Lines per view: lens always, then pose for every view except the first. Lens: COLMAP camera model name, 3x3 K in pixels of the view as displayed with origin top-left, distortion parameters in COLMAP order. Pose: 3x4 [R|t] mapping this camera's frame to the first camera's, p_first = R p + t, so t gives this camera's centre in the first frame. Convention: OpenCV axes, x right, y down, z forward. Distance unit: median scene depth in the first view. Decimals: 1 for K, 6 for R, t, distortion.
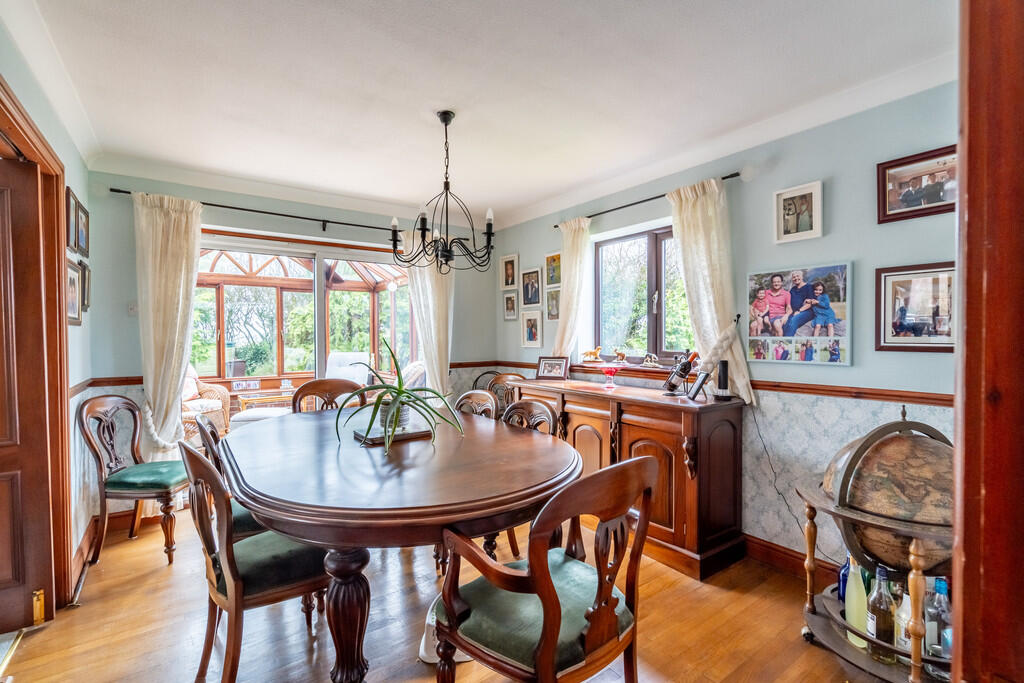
lens RADIAL K [[460.4, 0, 512.0], [0, 460.4, 341.5], [0, 0, 1]] dist [0.000826, 0.000365]
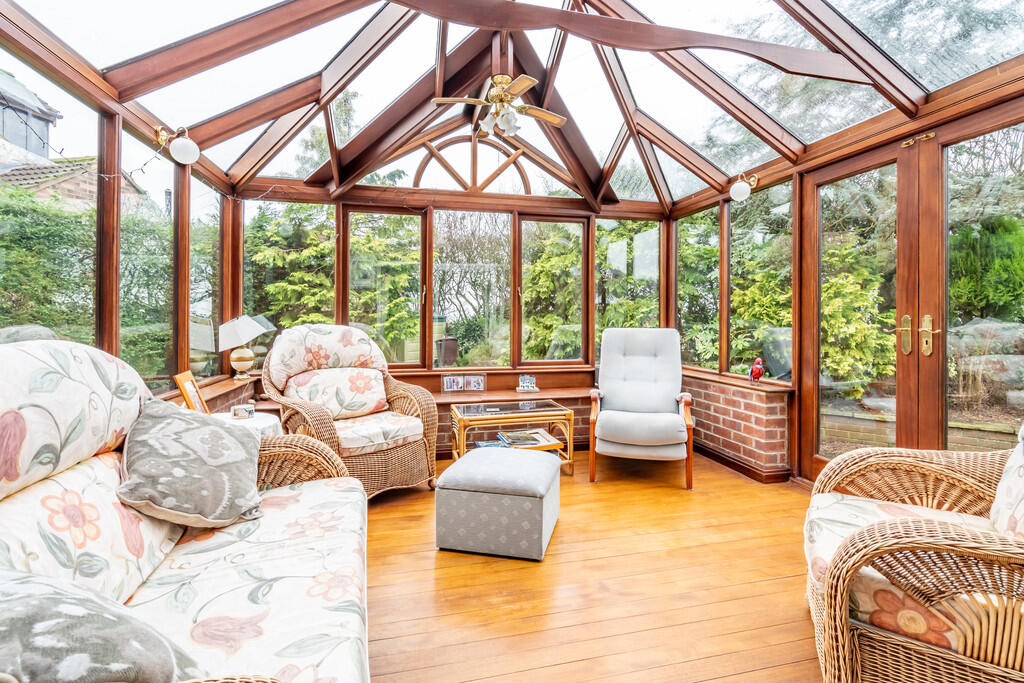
lens RADIAL K [[488.8, 0, 524.9], [0, 488.8, 312.1], [0, 0, 1]] dist [-0.000005, 0.000092]
pose [[0.928453, 0.006235, -0.371398, -0.281355], [-0.014167, 0.999726, -0.018633, 0.017586], [0.371181, 0.022562, 0.928287, 0.462487]]
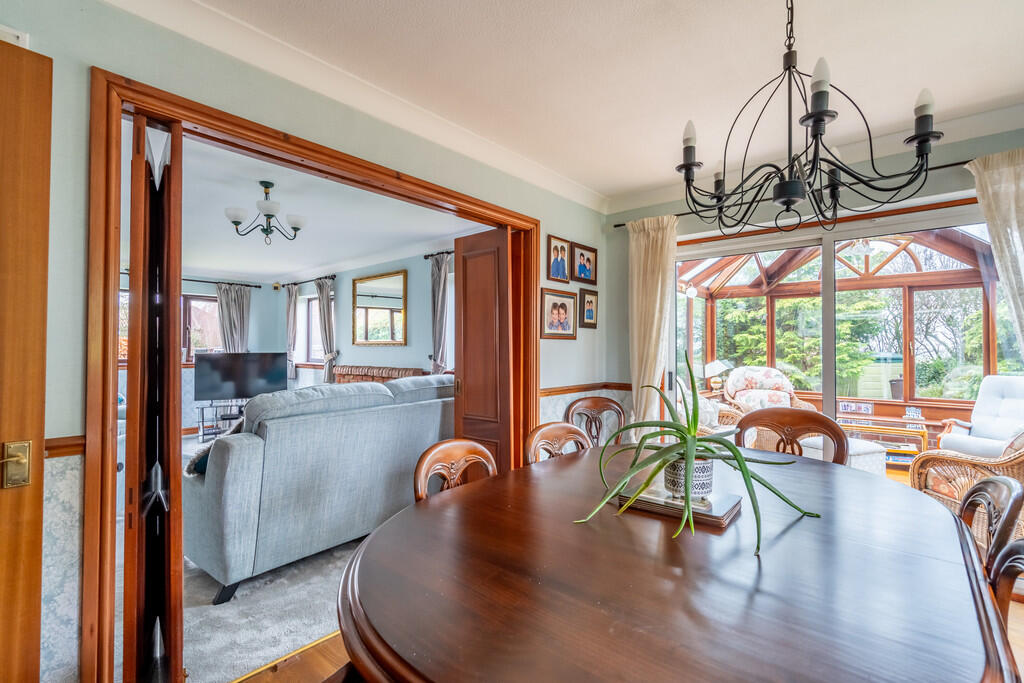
lens RADIAL K [[460.4, 0, 512.0], [0, 460.4, 341.5], [0, 0, 1]] dist [0.000826, 0.000365]
pose [[0.235575, -0.008979, -0.971815, 0.091378], [-0.019148, 0.999720, -0.013879, -0.002639], [0.971668, 0.021878, 0.235337, 0.184892]]
